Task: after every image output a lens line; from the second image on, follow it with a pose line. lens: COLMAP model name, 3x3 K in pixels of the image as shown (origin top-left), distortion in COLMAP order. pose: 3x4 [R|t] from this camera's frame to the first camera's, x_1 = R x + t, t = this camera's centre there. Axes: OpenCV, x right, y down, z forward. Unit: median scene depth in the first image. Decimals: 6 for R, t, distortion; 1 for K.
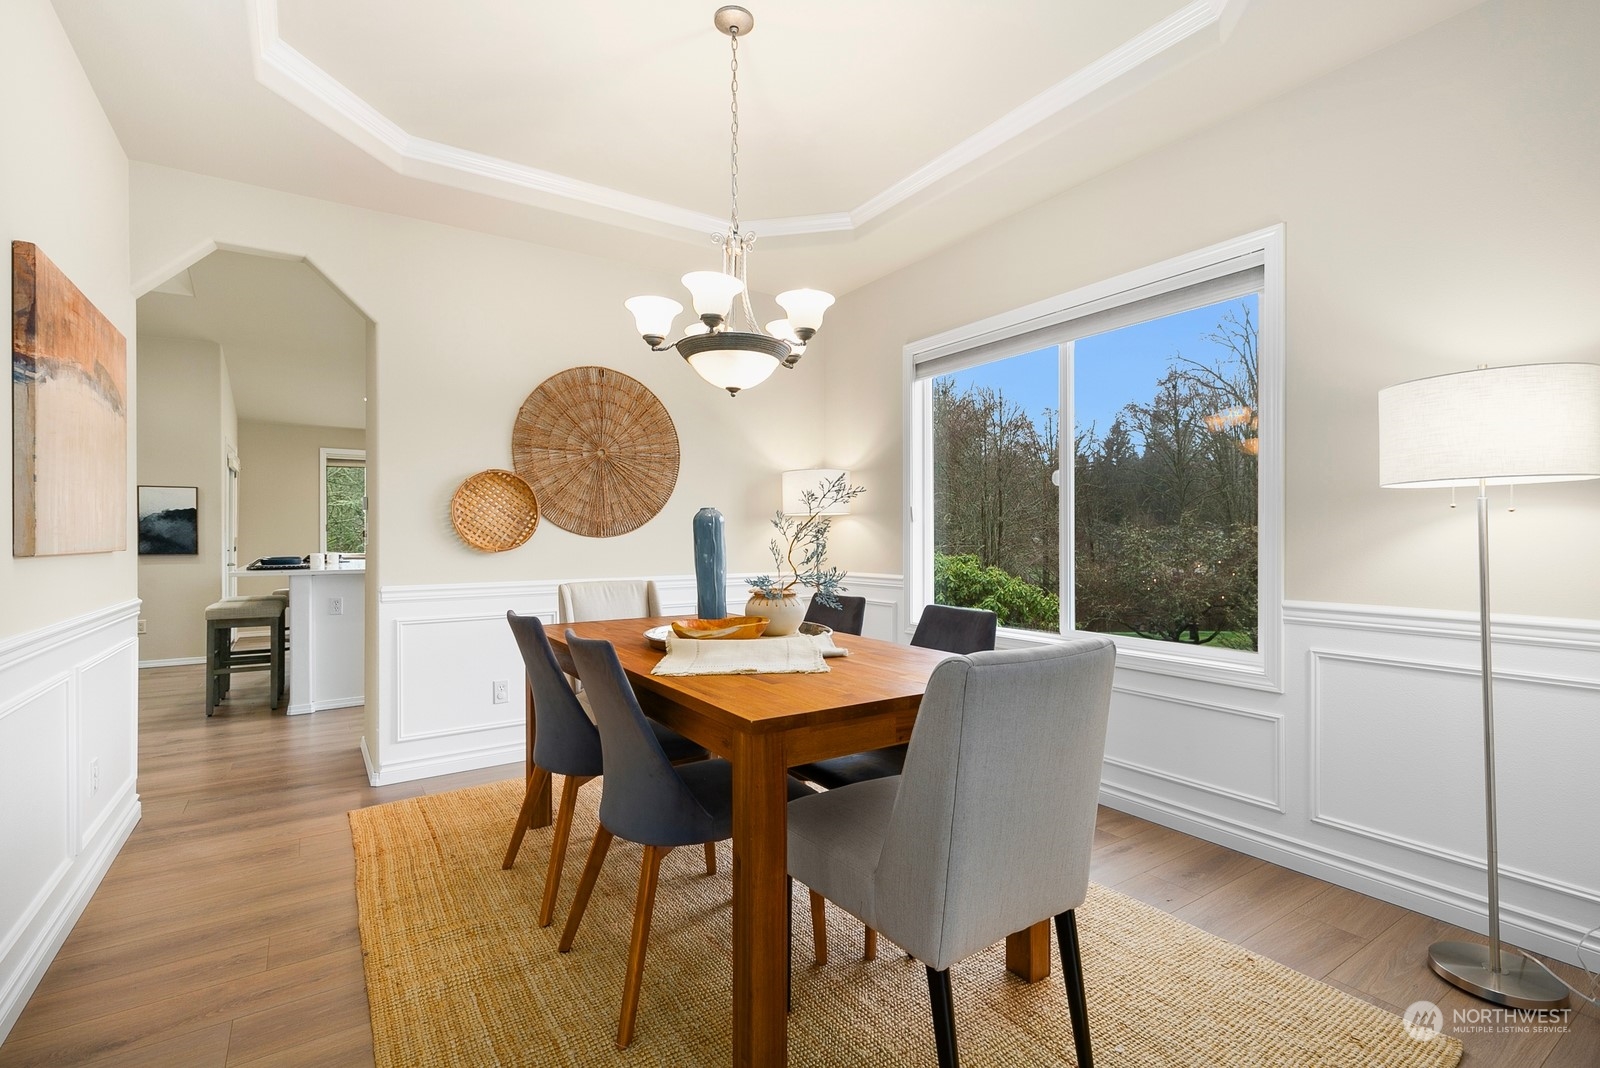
lens RADIAL K [[726.2, 0, 801.1], [0, 726.2, 539.6], [0, 0, 1]] dist [0.023011, -0.000467]
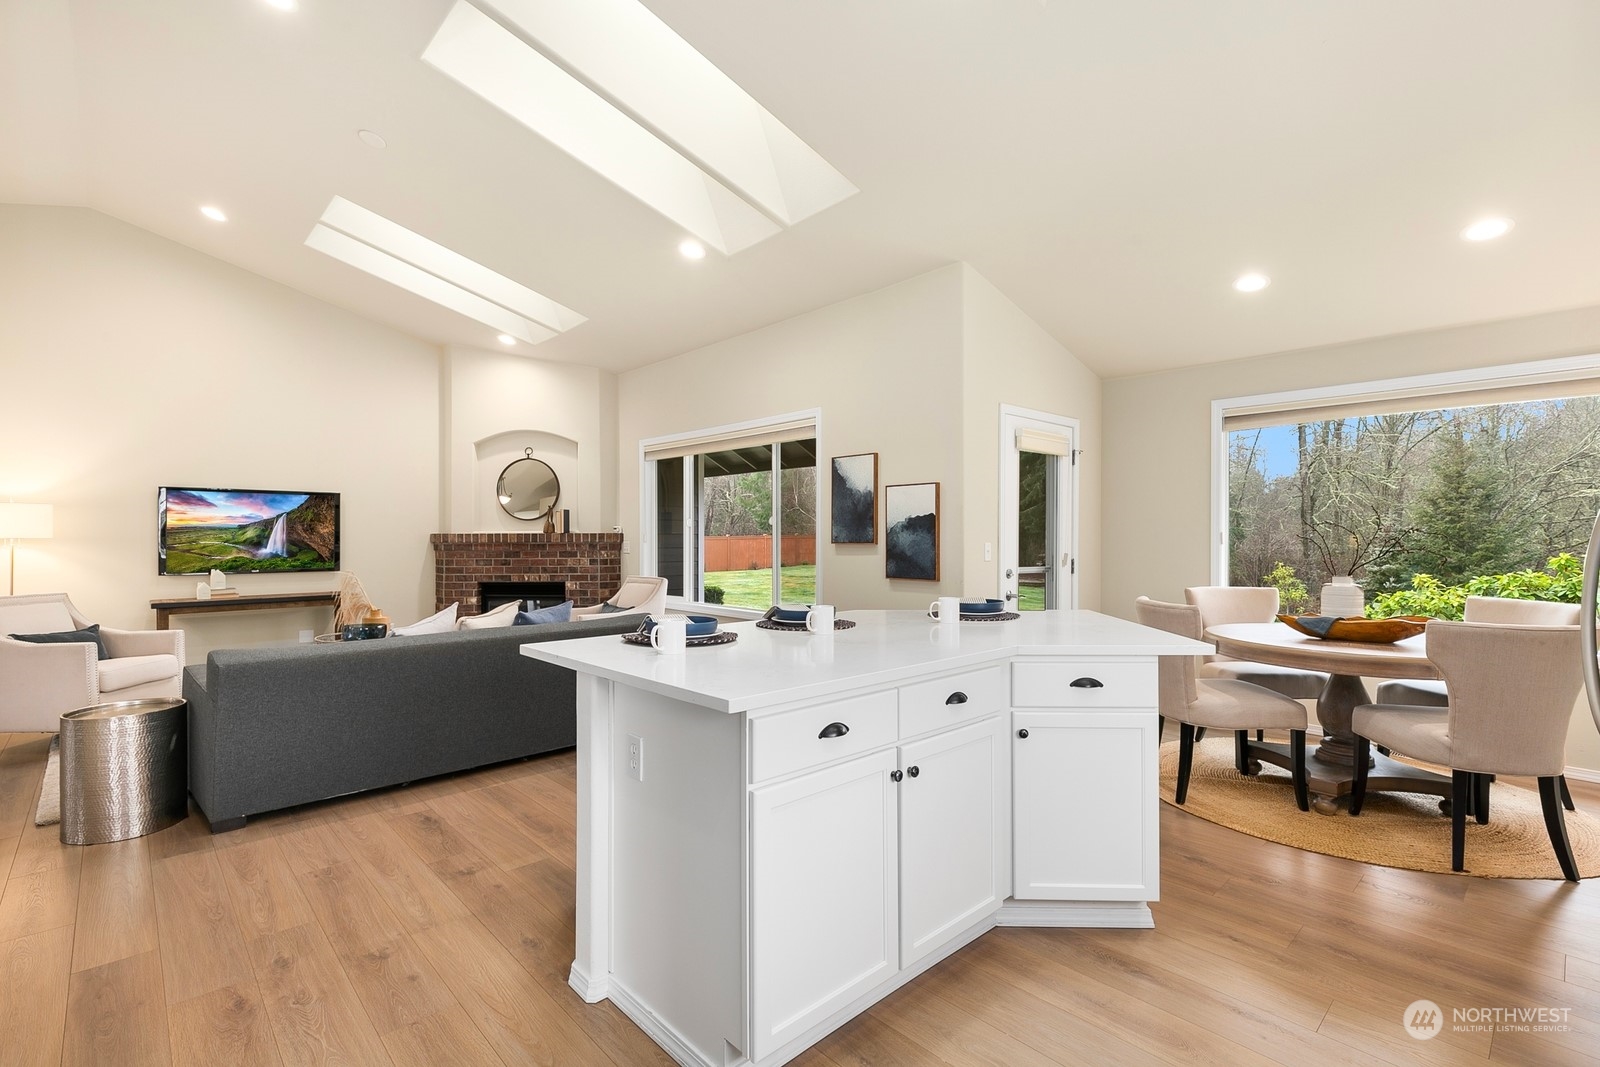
lens RADIAL K [[726.2, 0, 810.4], [0, 726.2, 531.6], [0, 0, 1]] dist [0.023011, -0.000467]
pose [[0.157761, 0.002723, -0.987473, -0.290491], [-0.006982, 0.999974, 0.001642, -0.043580], [0.987453, 0.006636, 0.157776, 1.310798]]
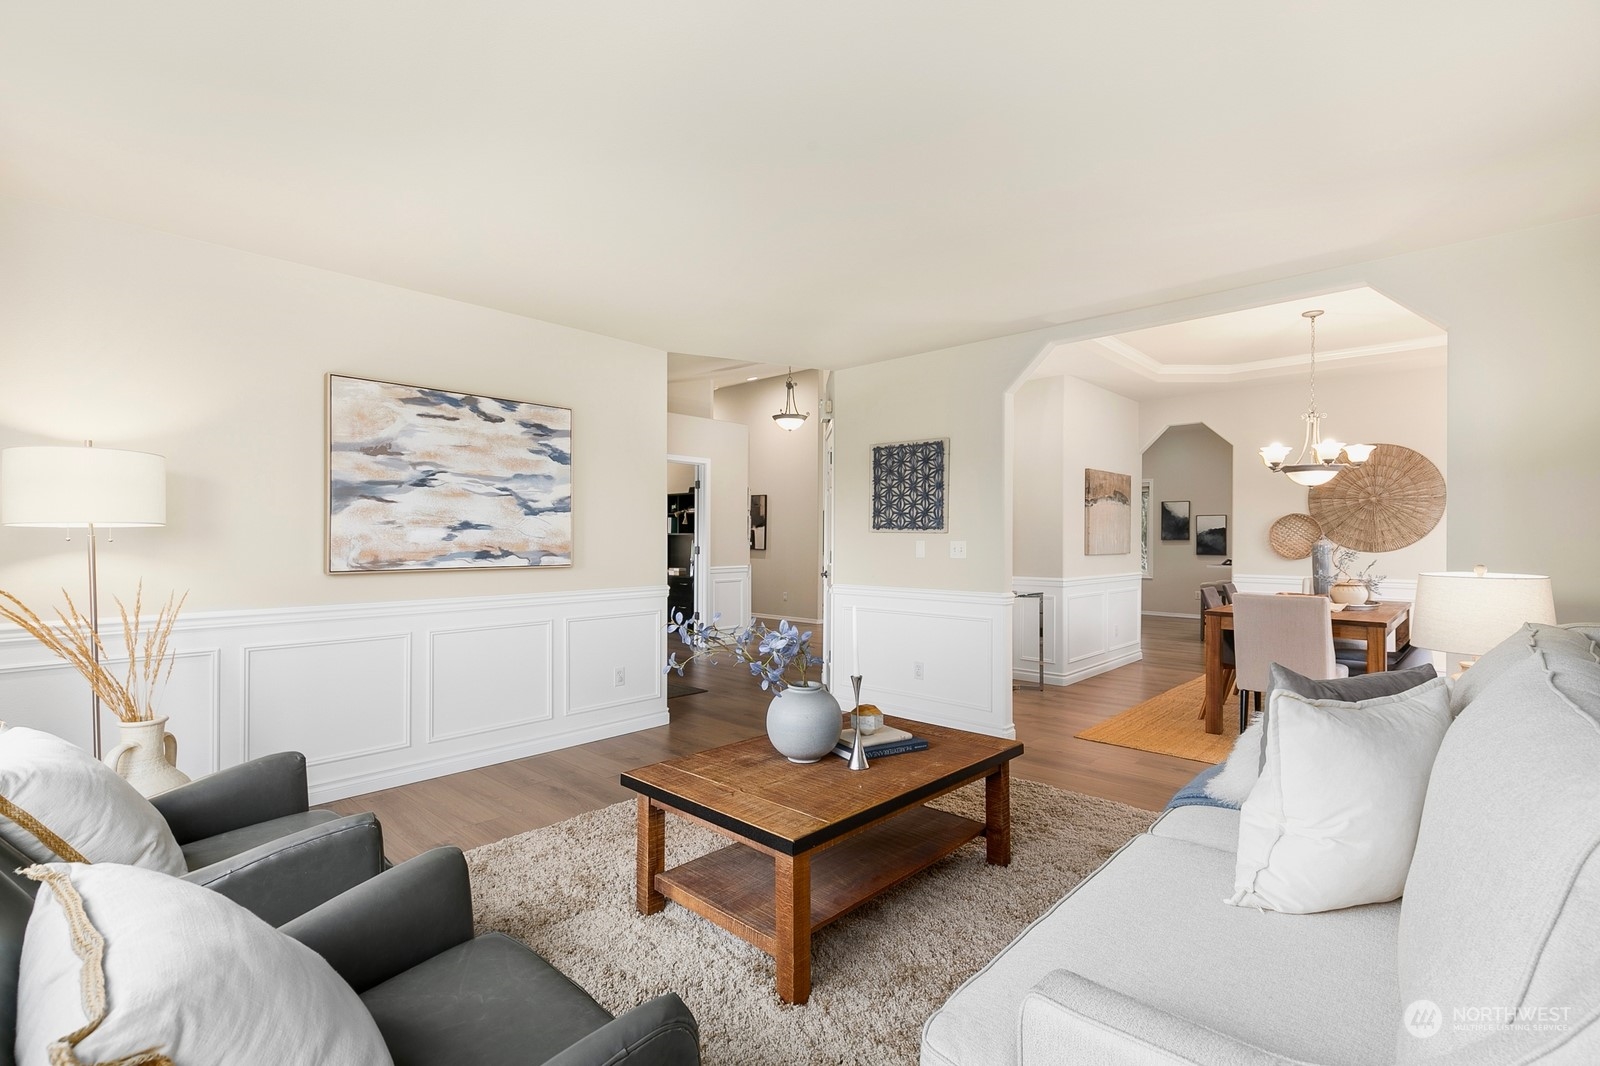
lens RADIAL K [[726.2, 0, 794.1], [0, 726.2, 540.0], [0, 0, 1]] dist [0.023011, -0.000467]
pose [[0.225569, 0.011677, -0.974157, 0.974724], [-0.012778, 0.999878, 0.009026, -0.028314], [0.974143, 0.010412, 0.225690, -0.555781]]
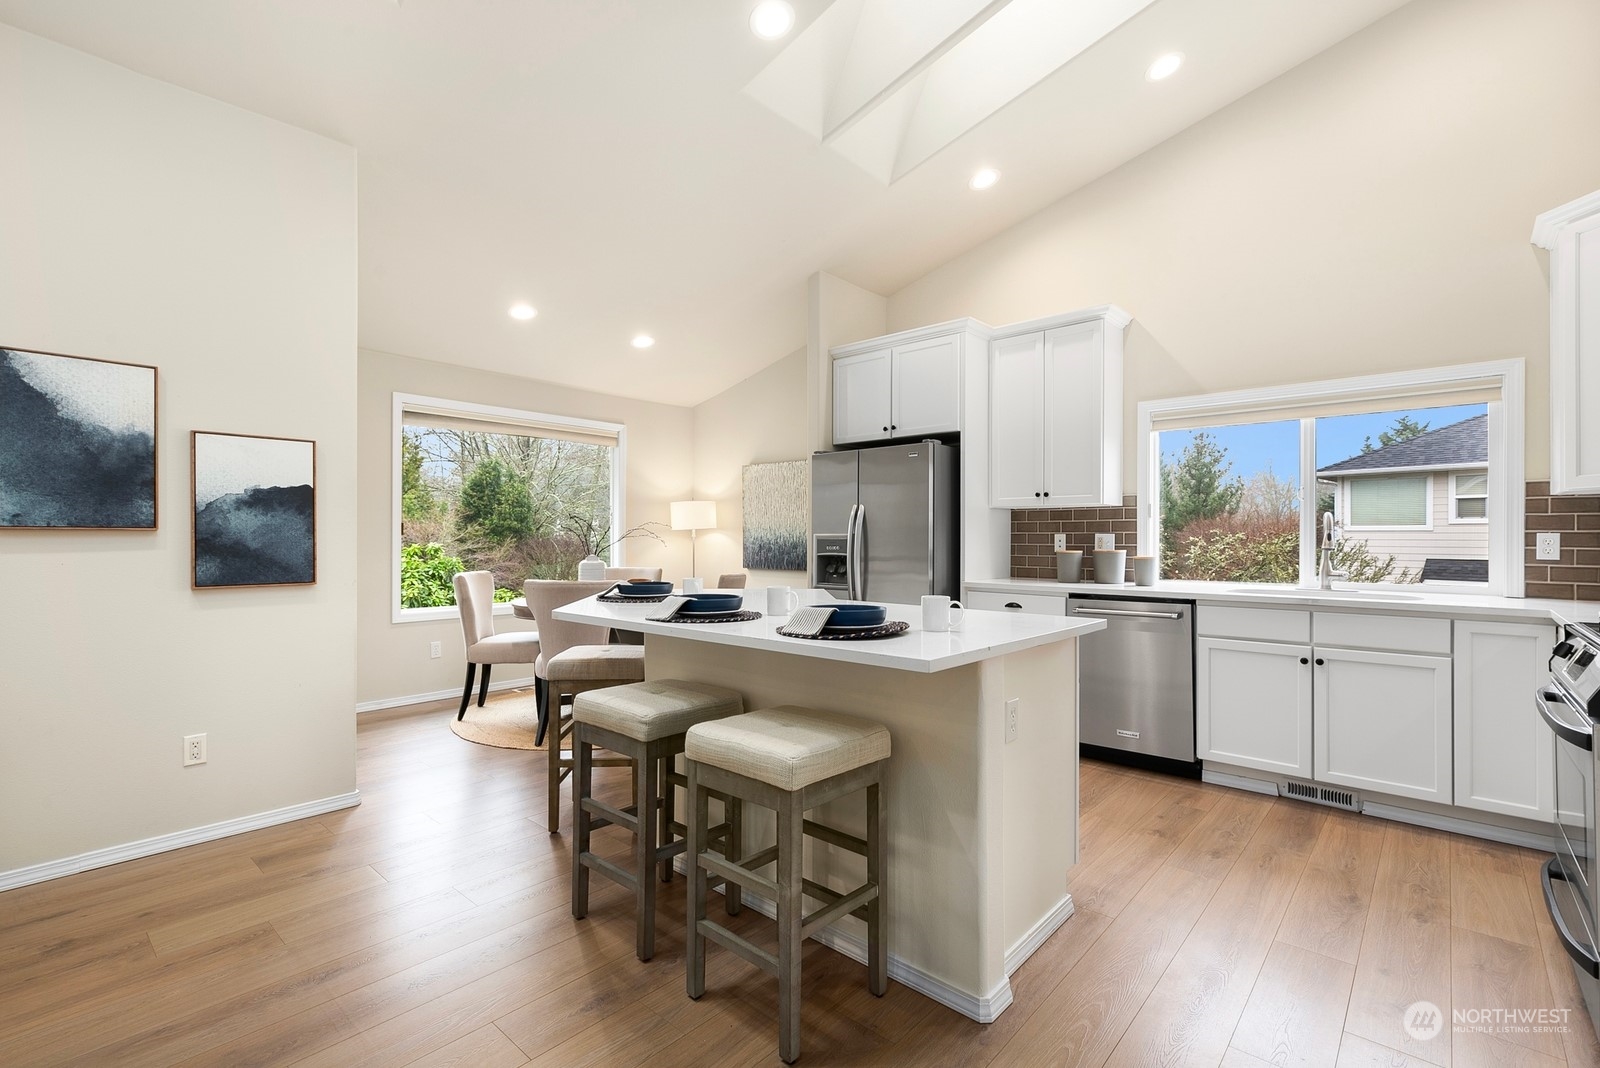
lens RADIAL K [[726.2, 0, 795.5], [0, 726.2, 530.0], [0, 0, 1]] dist [0.023011, -0.000467]
pose [[0.973722, 0.011921, 0.227428, -1.052013], [-0.007792, 0.999788, -0.019045, -0.012962], [-0.227607, 0.016772, 0.973609, 0.795476]]
